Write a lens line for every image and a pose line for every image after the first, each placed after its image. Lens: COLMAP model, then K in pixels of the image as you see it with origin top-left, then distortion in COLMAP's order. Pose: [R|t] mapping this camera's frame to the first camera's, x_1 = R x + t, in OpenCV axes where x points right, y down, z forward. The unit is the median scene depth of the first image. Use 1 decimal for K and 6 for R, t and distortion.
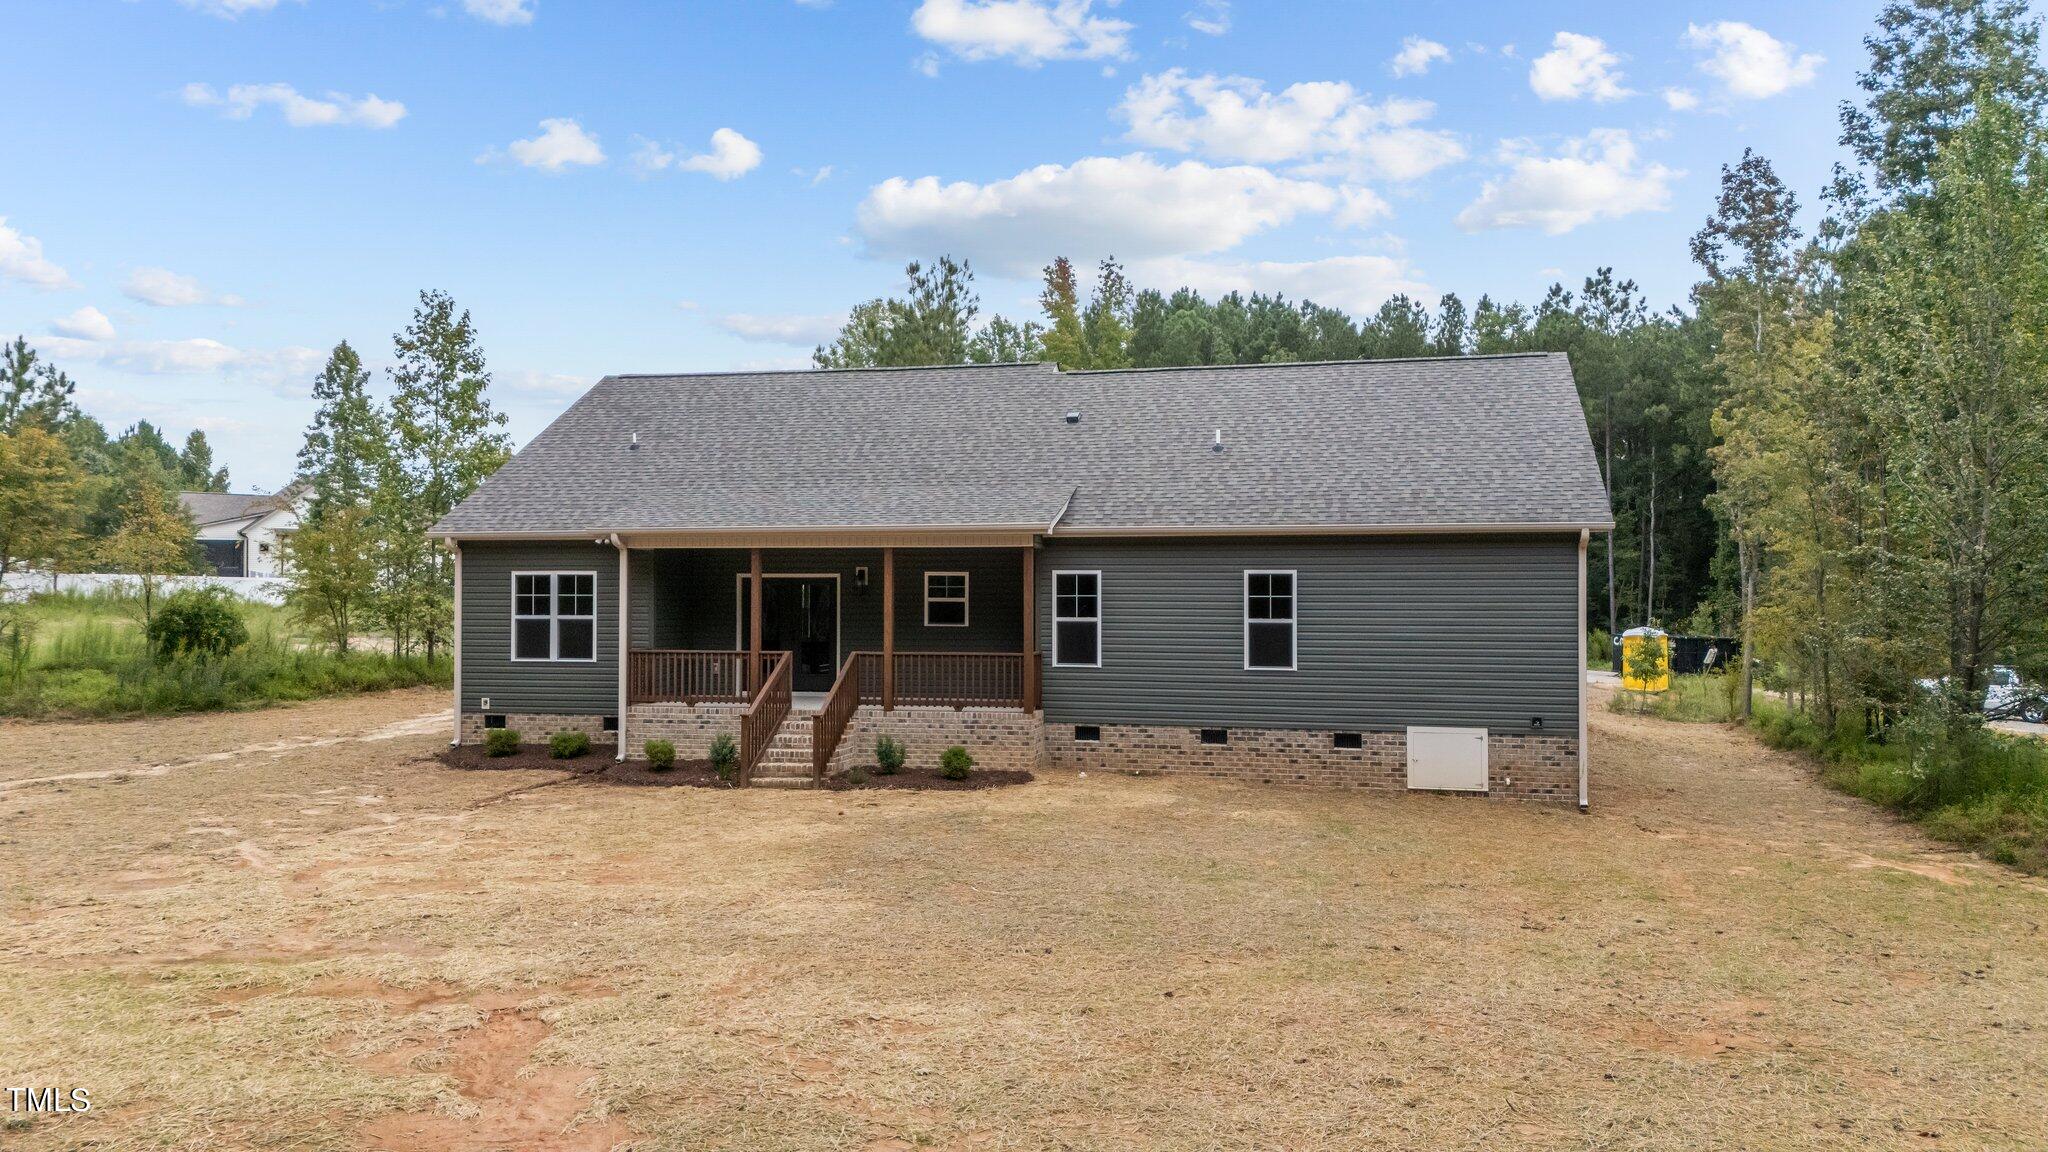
lens RADIAL K [[1482.3, 0, 1024.0], [0, 1482.3, 576.0], [0, 0, 1]] dist [0.119225, -0.183317]
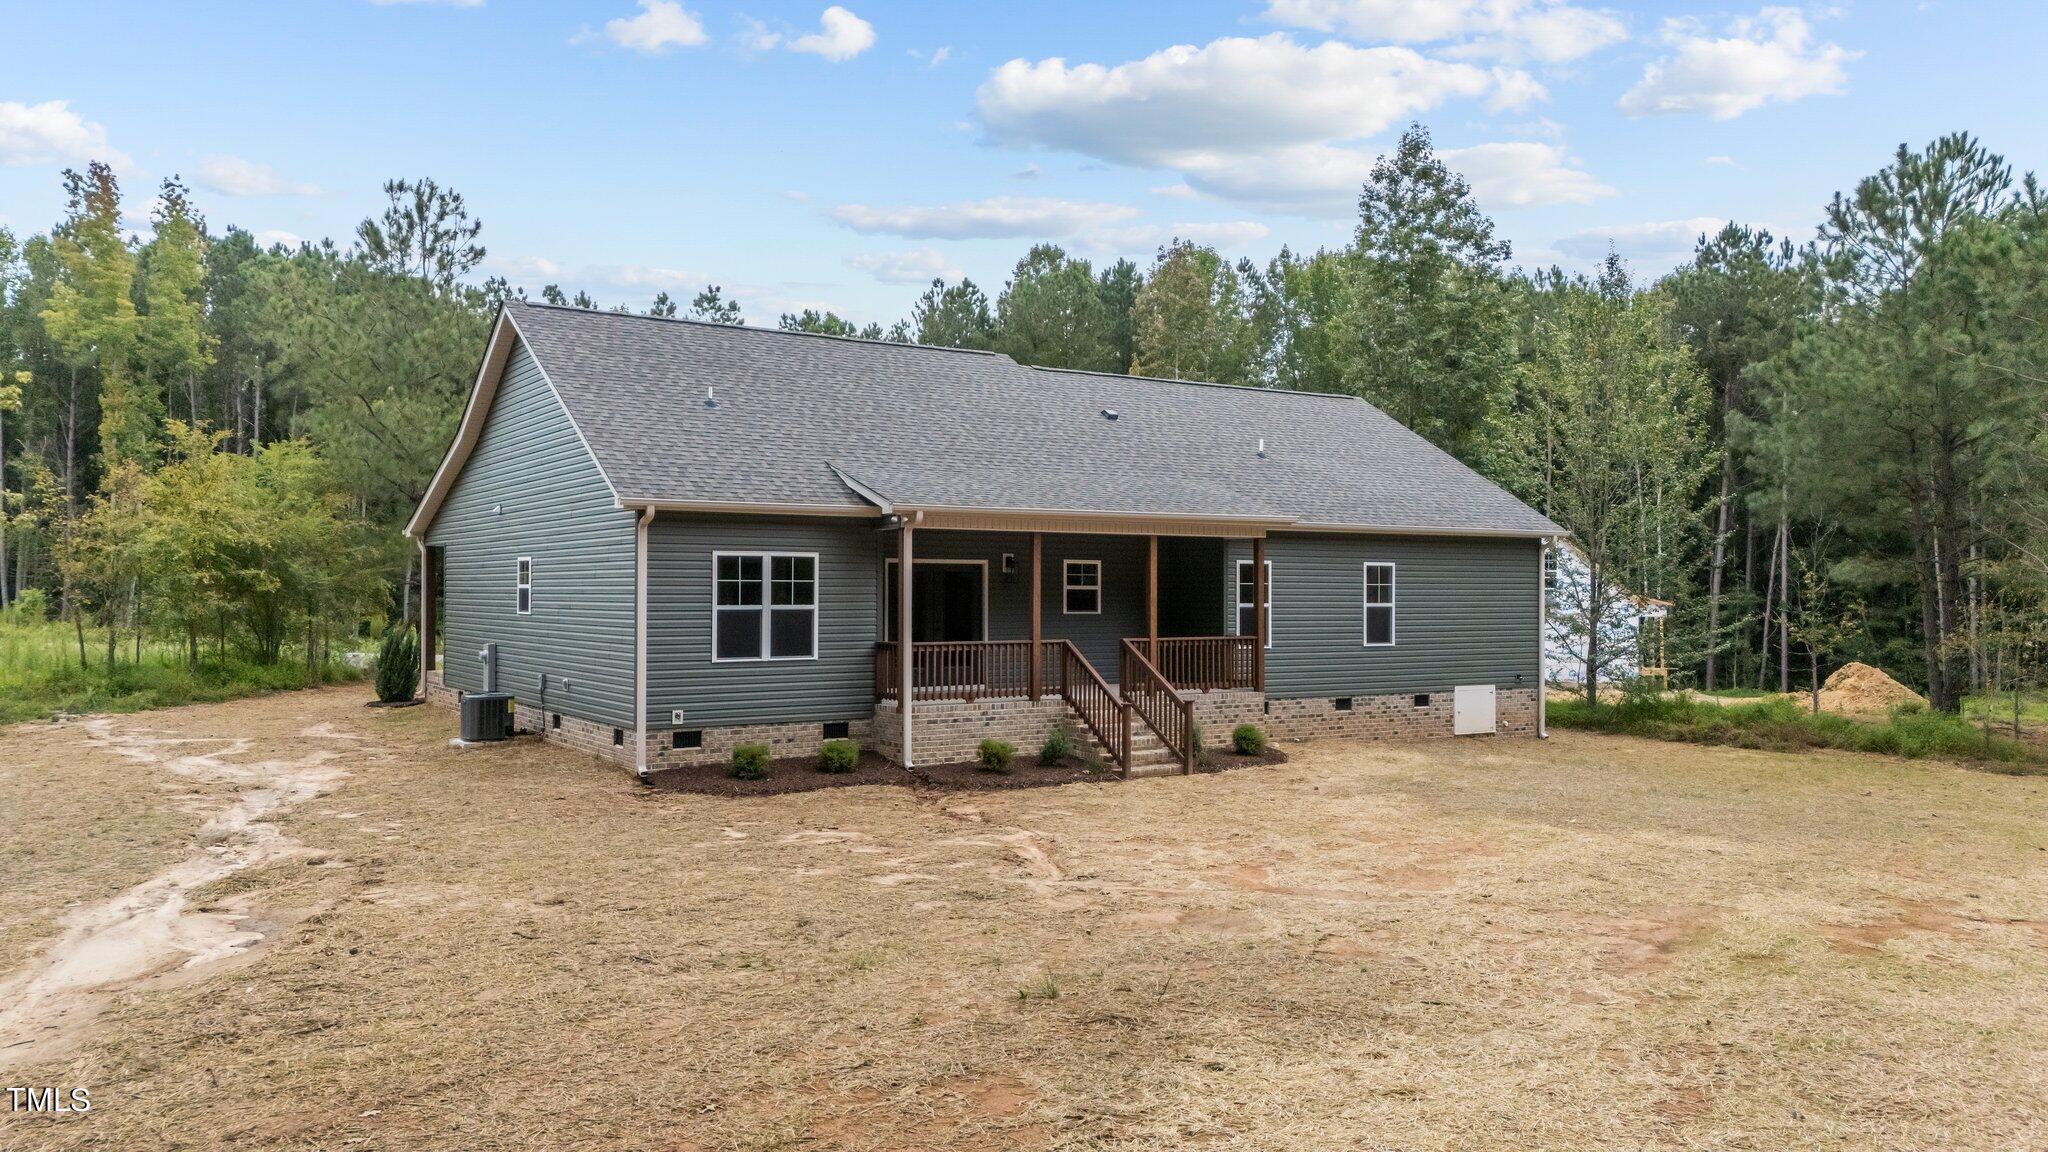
lens RADIAL K [[1482.3, 0, 1024.0], [0, 1482.3, 576.0], [0, 0, 1]] dist [0.119225, -0.183317]
pose [[0.701080, 0.007277, 0.713045, -0.803573], [-0.009827, 0.999952, -0.000543, 0.009182], [-0.713015, -0.006626, 0.701118, 0.321346]]
